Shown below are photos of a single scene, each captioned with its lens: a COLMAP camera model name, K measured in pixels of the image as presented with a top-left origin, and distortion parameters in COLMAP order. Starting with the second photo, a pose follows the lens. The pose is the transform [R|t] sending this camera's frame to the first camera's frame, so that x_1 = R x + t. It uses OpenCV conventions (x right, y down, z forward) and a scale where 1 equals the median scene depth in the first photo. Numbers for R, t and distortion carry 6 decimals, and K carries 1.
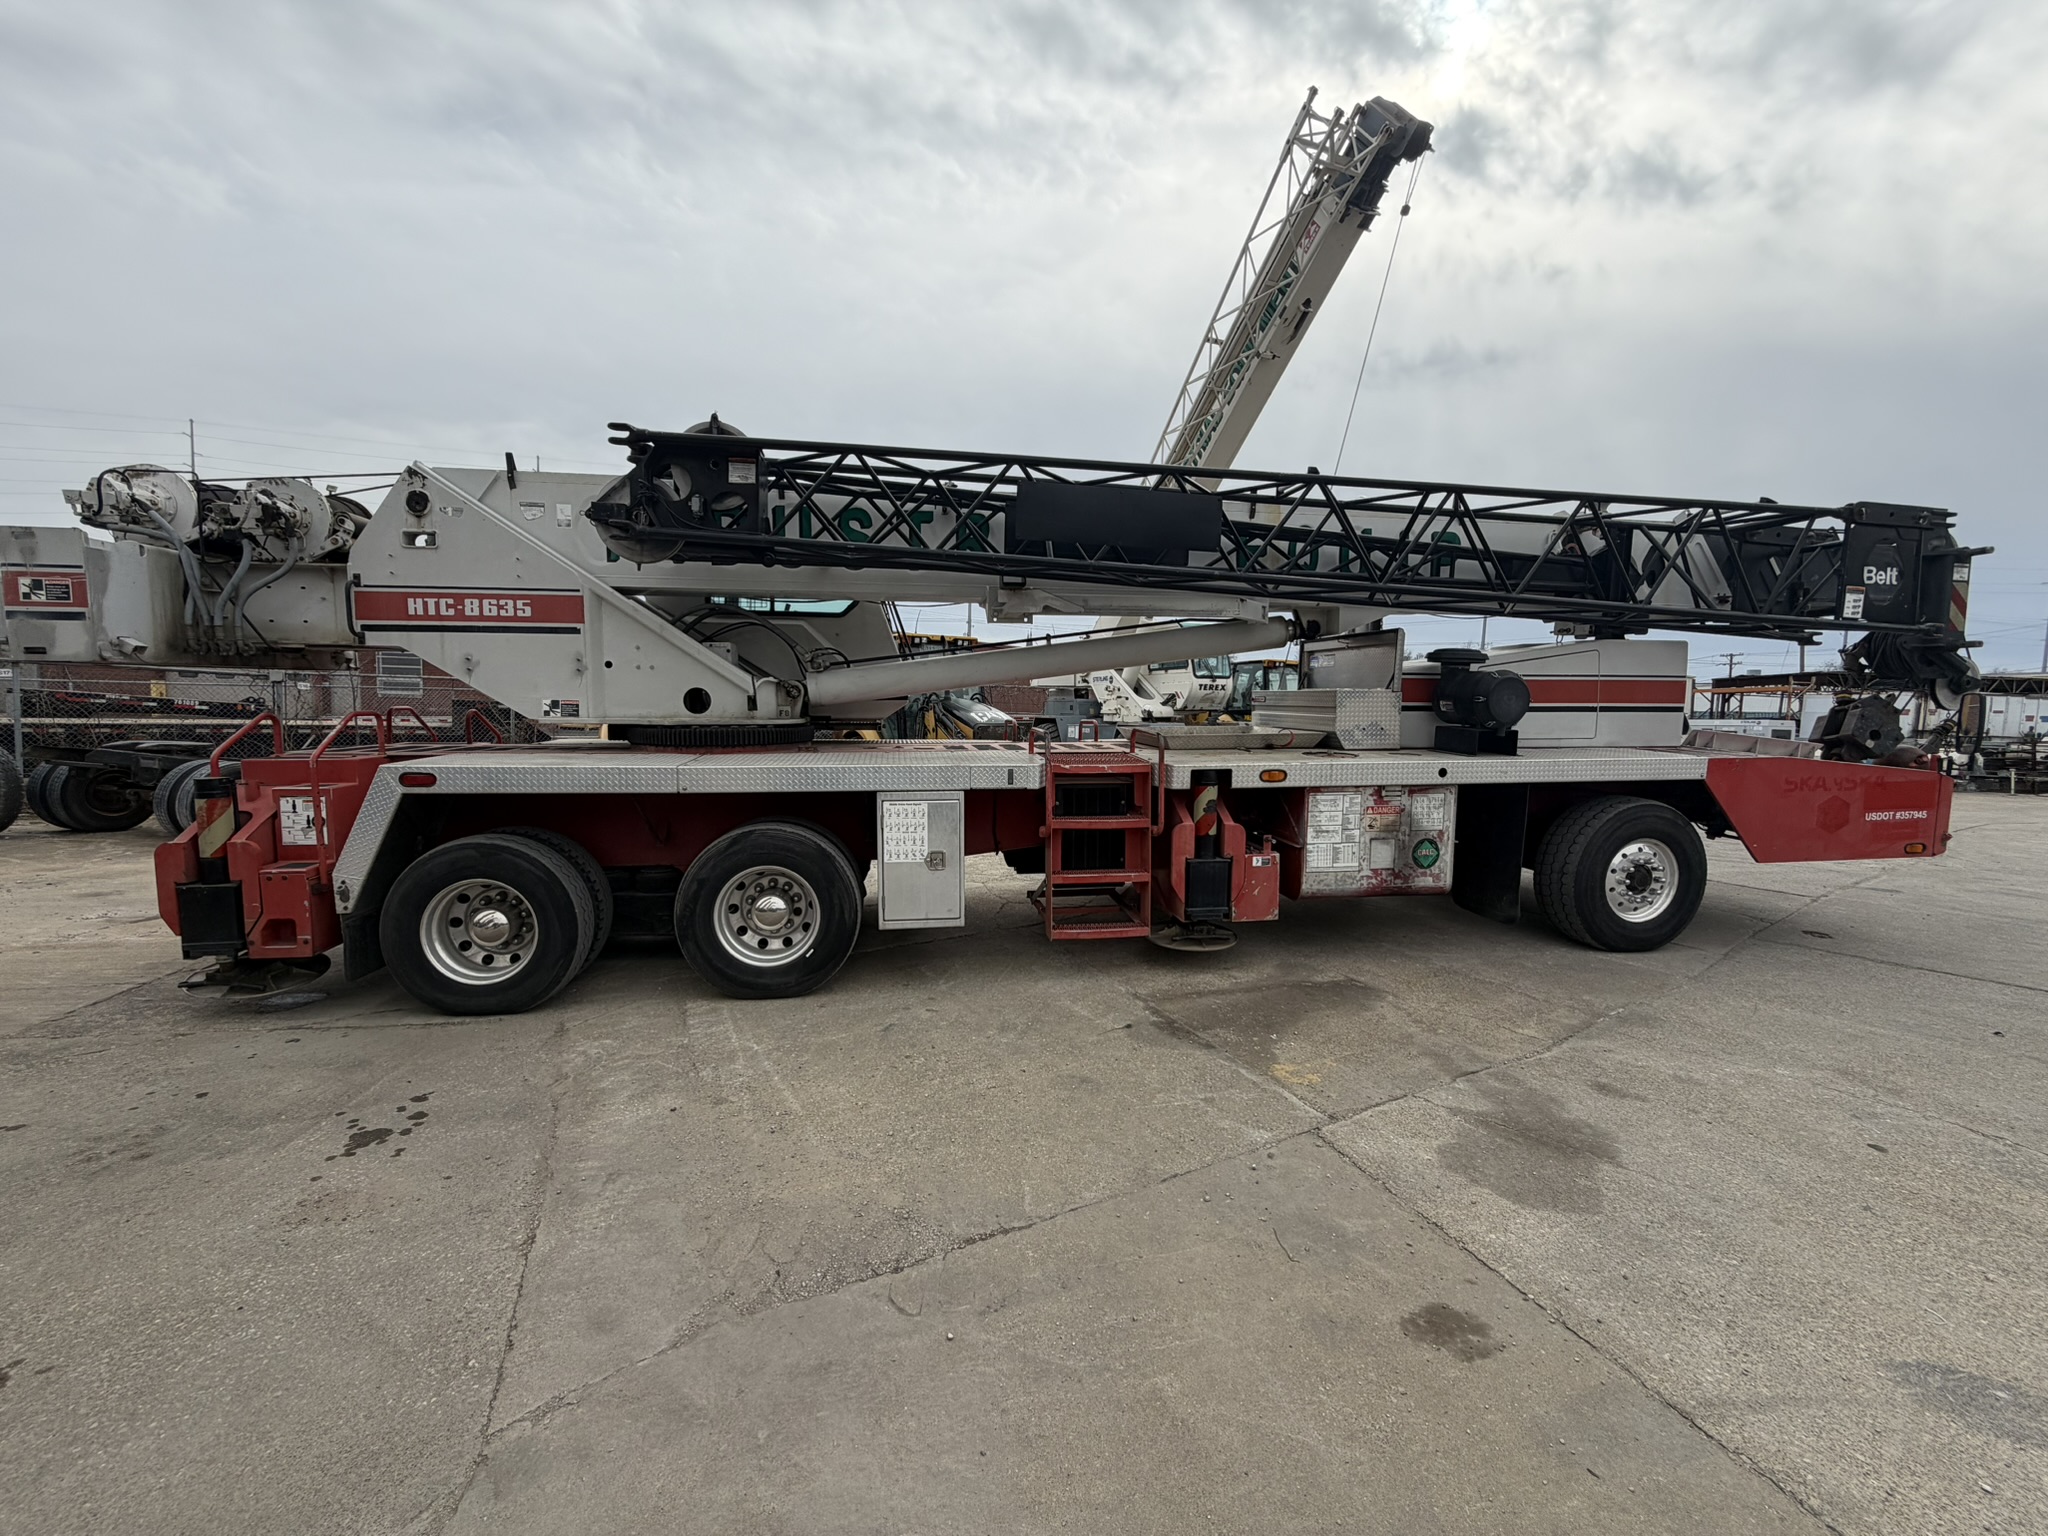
lens RADIAL K [[818.9, 0, 1014.8], [0, 818.9, 771.5], [0, 0, 1]] dist [0.001814, -0.000108]
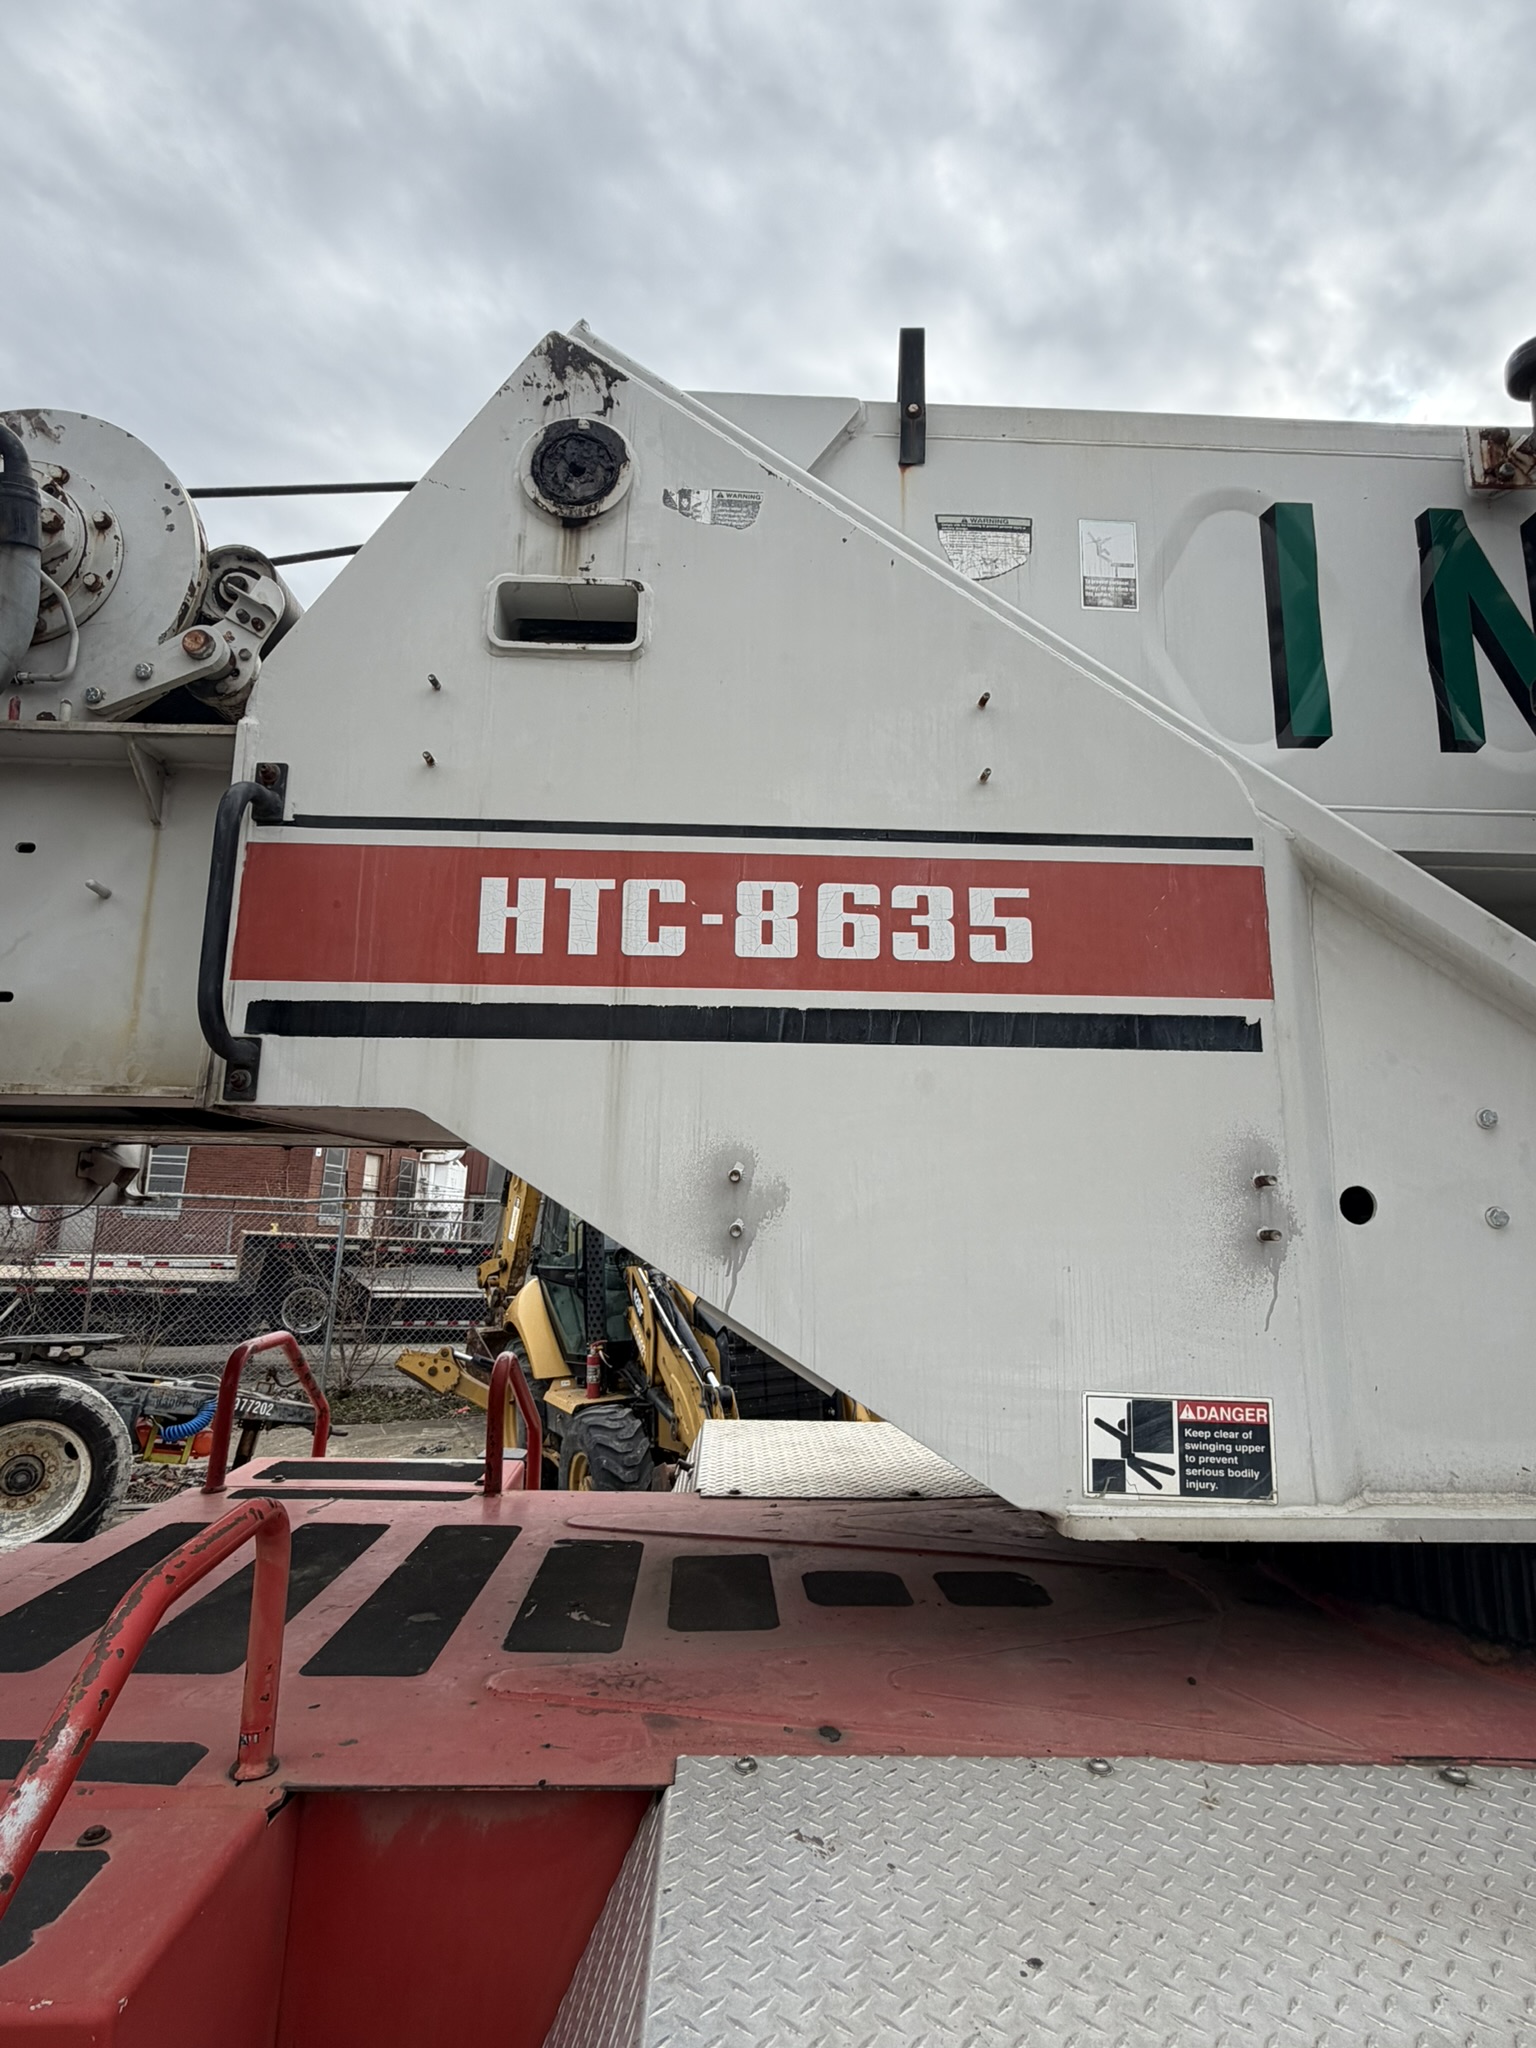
lens RADIAL K [[1060.1, 0, 768.2], [0, 1060.1, 1015.7], [0, 0, 1]] dist [-0.001221, 0.001110]
pose [[0.993525, -0.012754, -0.112899, -0.641027], [-0.018790, 0.961553, -0.273976, -0.107166], [0.112053, 0.274324, 0.955087, 0.766047]]
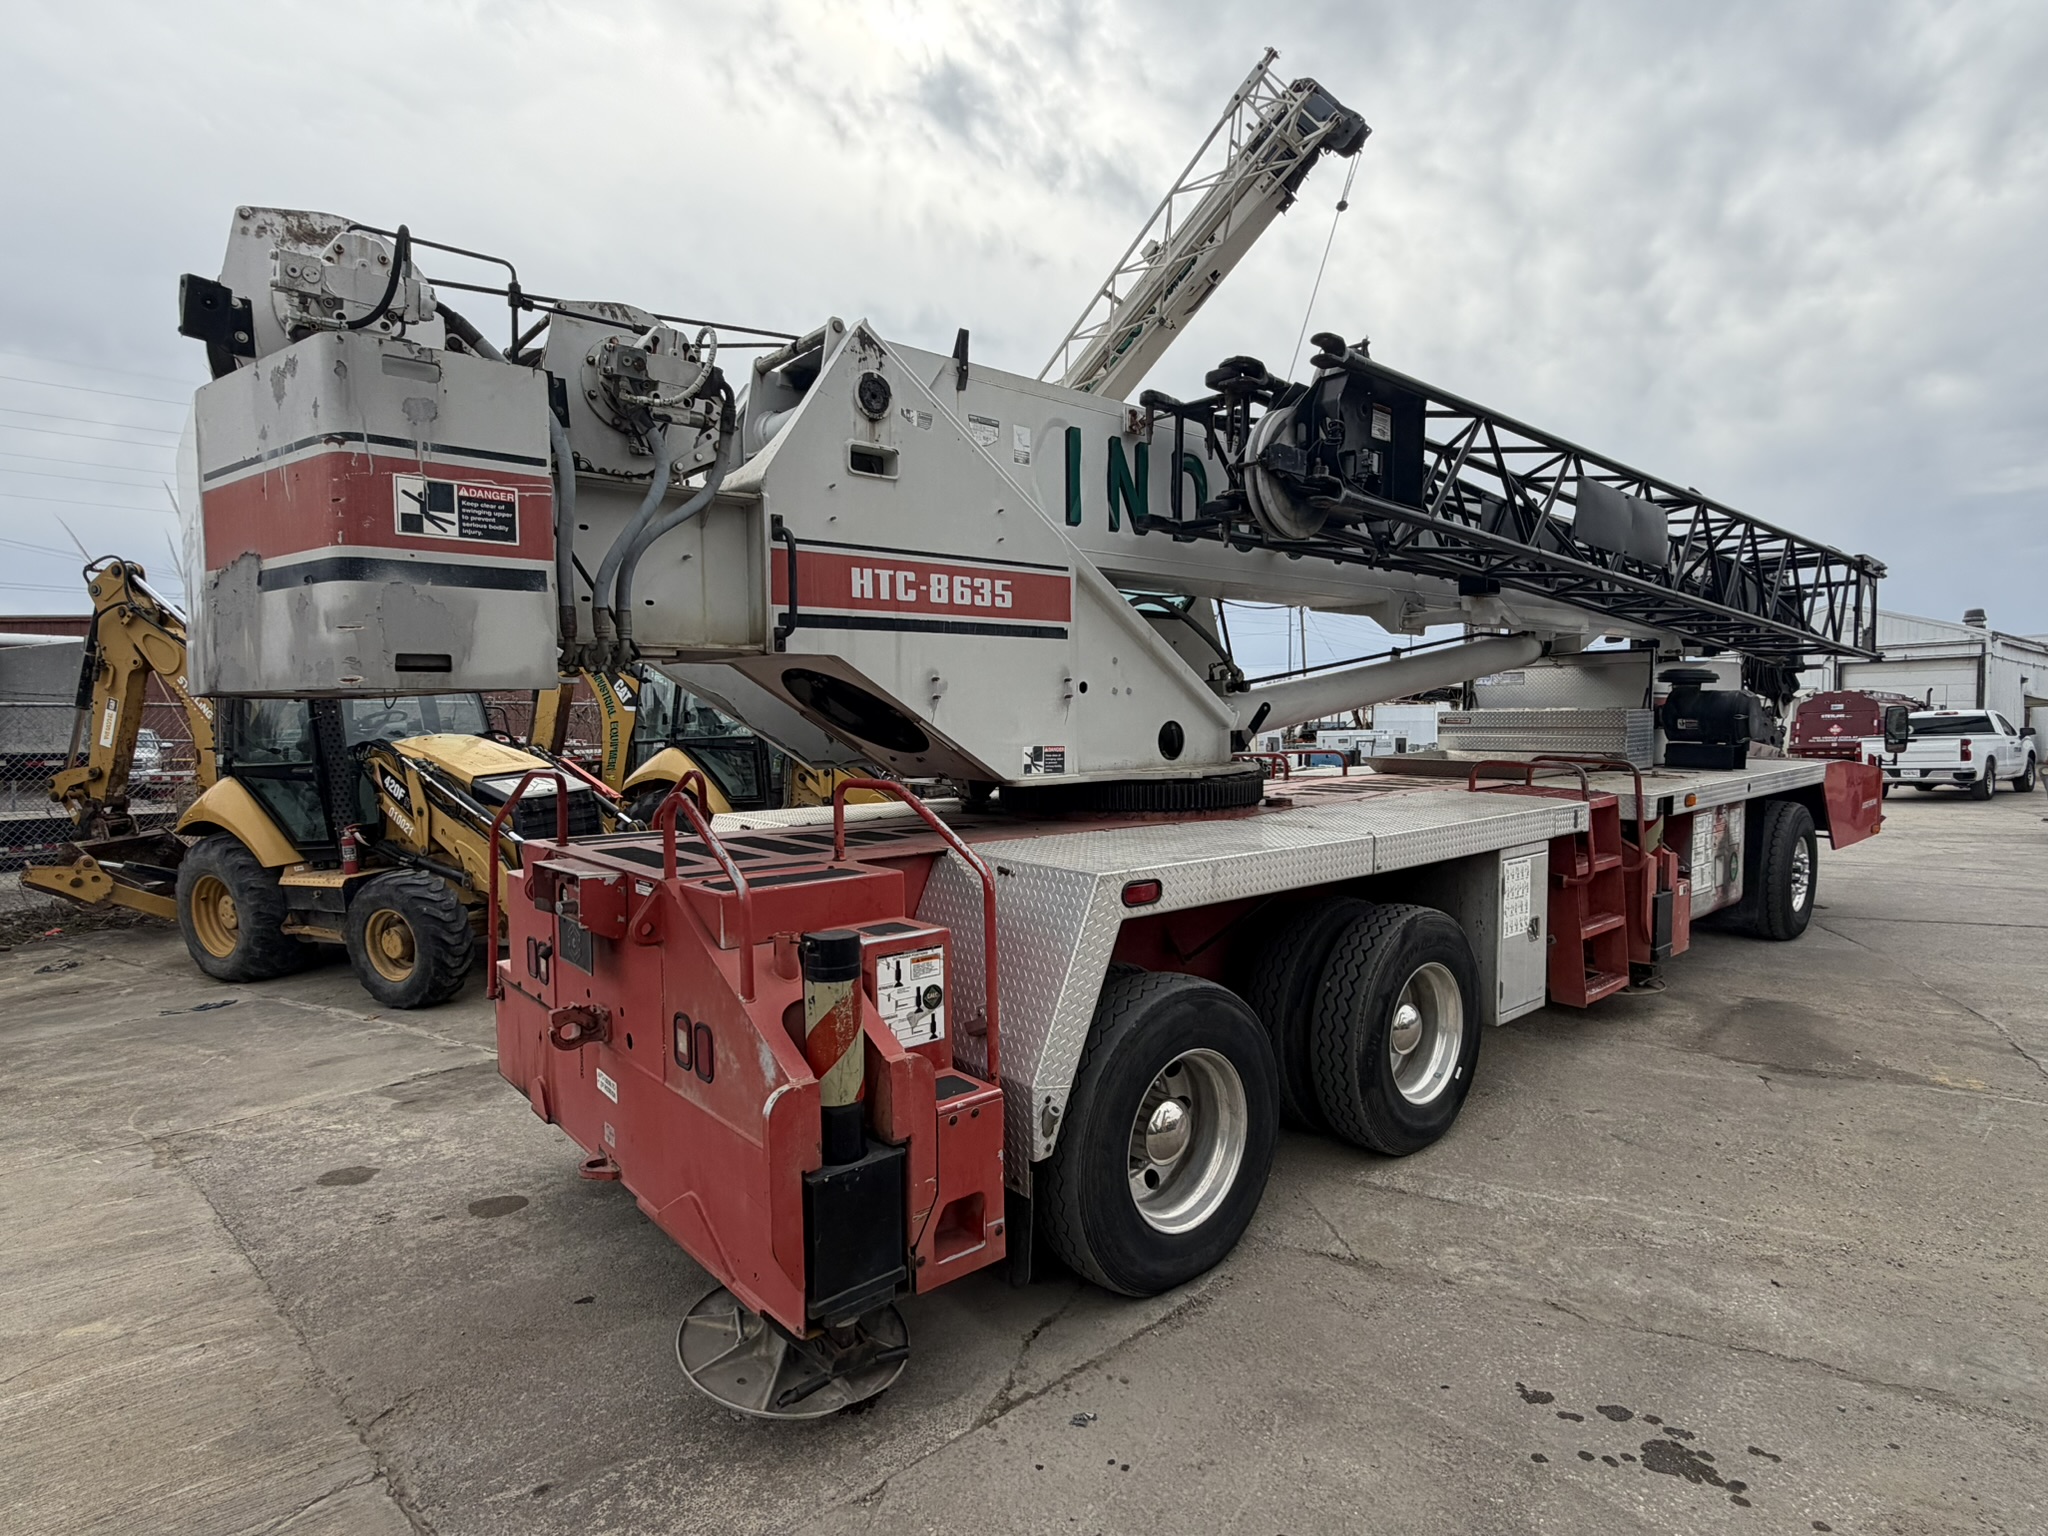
lens RADIAL K [[1060.1, 0, 1025.5], [0, 1060.1, 771.5], [0, 0, 1]] dist [-0.001221, 0.001110]
pose [[0.845348, -0.045312, 0.532290, -1.022668], [0.065243, 0.997694, -0.018685, -0.056669], [-0.530216, 0.050523, 0.846356, 0.355647]]
